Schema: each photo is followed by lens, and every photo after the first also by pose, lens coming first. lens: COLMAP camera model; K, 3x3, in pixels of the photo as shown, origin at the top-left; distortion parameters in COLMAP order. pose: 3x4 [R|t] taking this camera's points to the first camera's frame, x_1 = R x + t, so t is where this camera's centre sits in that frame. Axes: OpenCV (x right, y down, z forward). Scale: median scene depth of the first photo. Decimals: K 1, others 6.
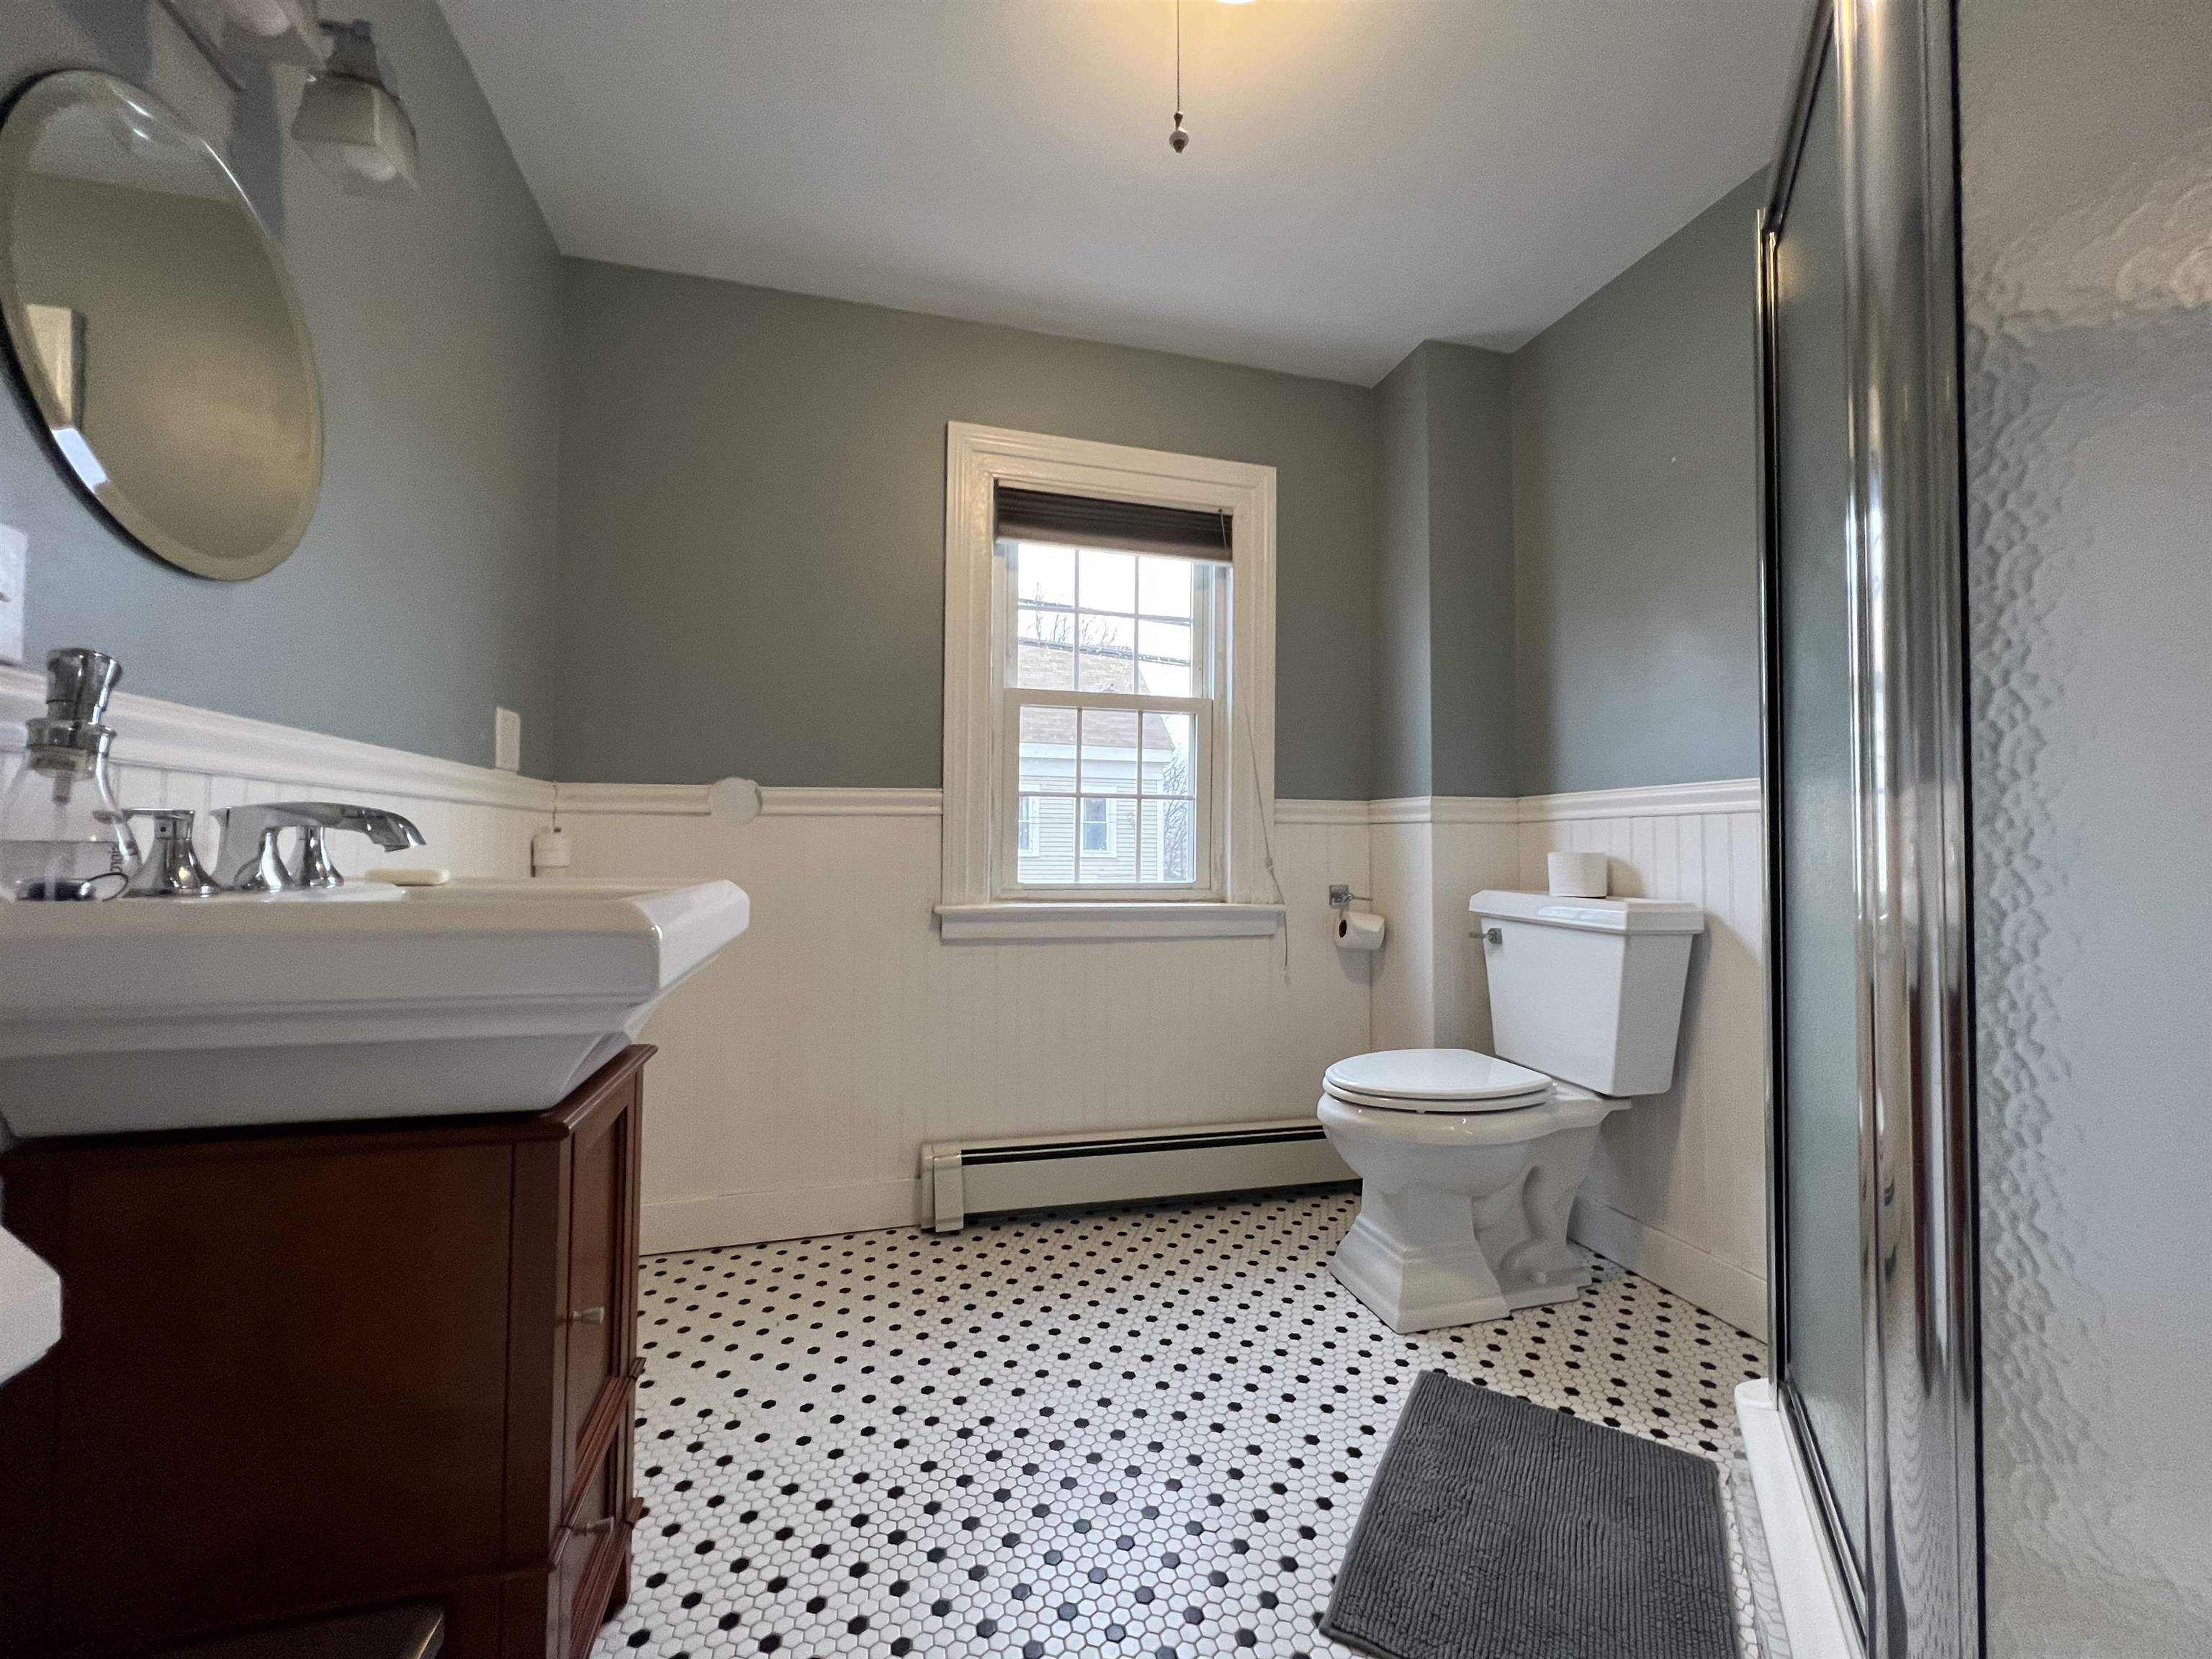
lens RADIAL K [[890.2, 0, 1105.7], [0, 890.2, 829.2], [0, 0, 1]] dist [0.000907, 0.000083]
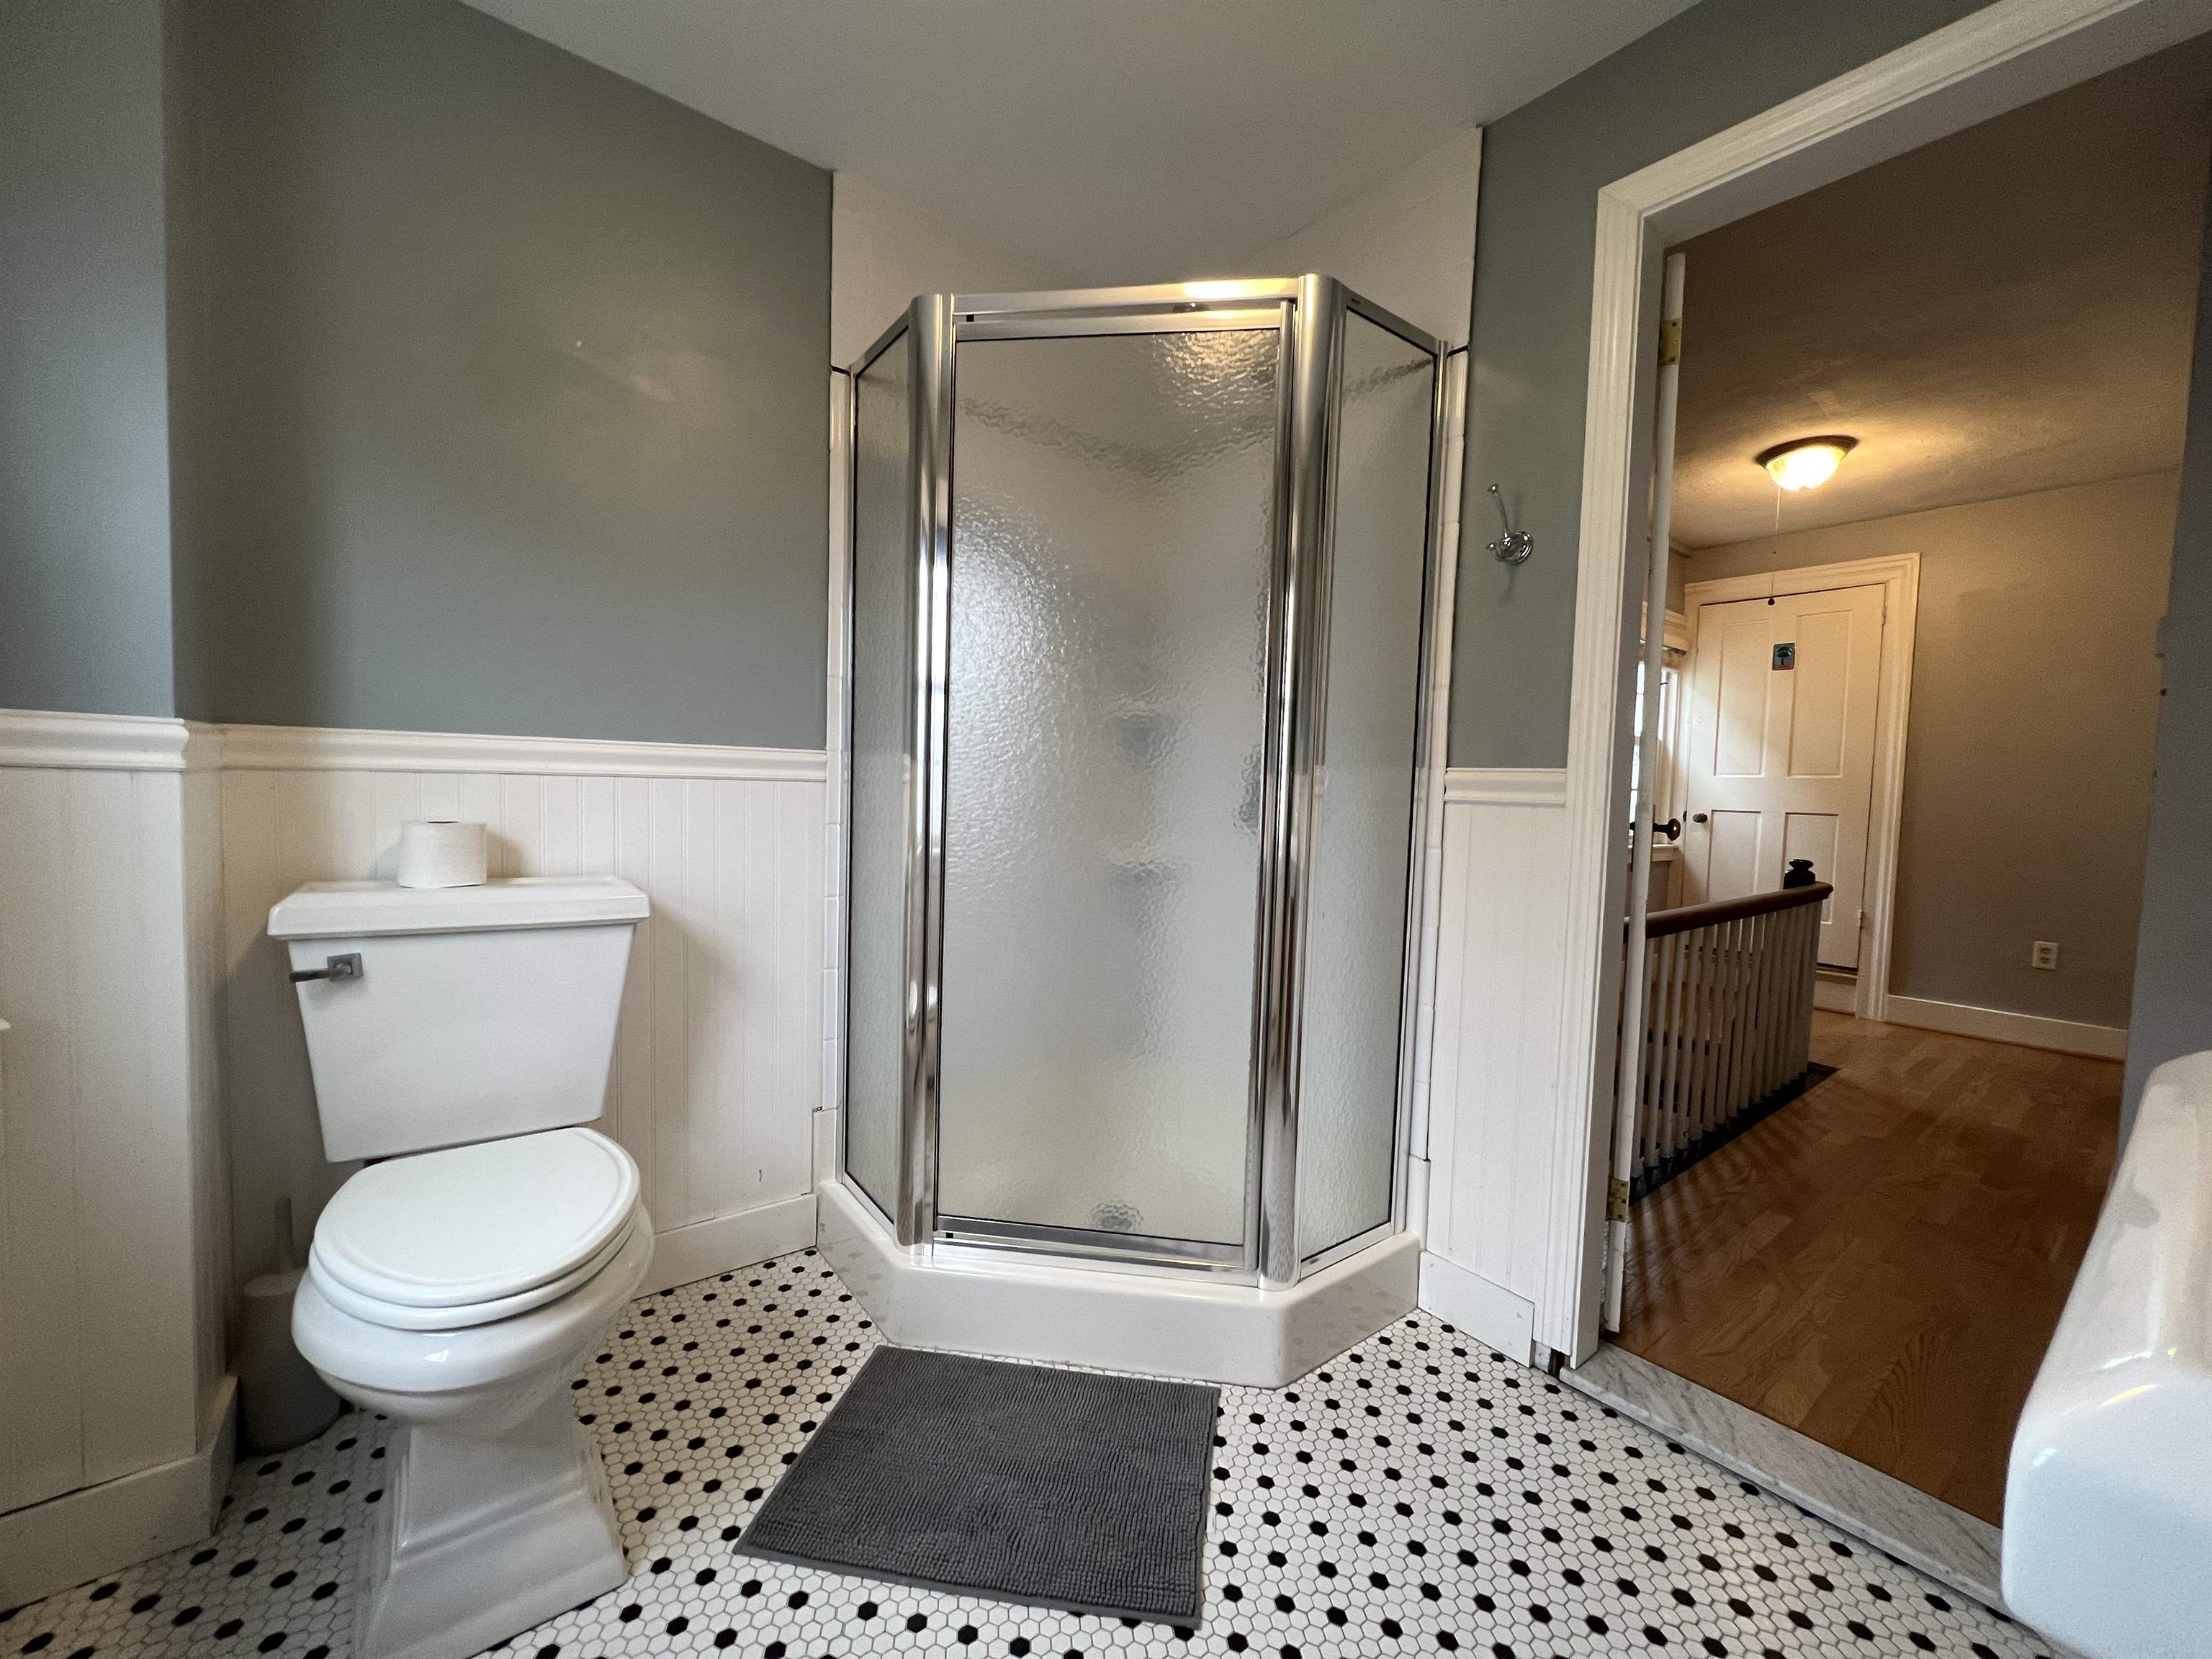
lens RADIAL K [[890.2, 0, 1107.7], [0, 890.2, 830.4], [0, 0, 1]] dist [0.000907, 0.000083]
pose [[-0.377620, -0.069502, 0.923349, -0.380853], [-0.062379, 0.996823, 0.049522, -0.043244], [-0.923857, -0.038897, -0.380756, 0.951016]]
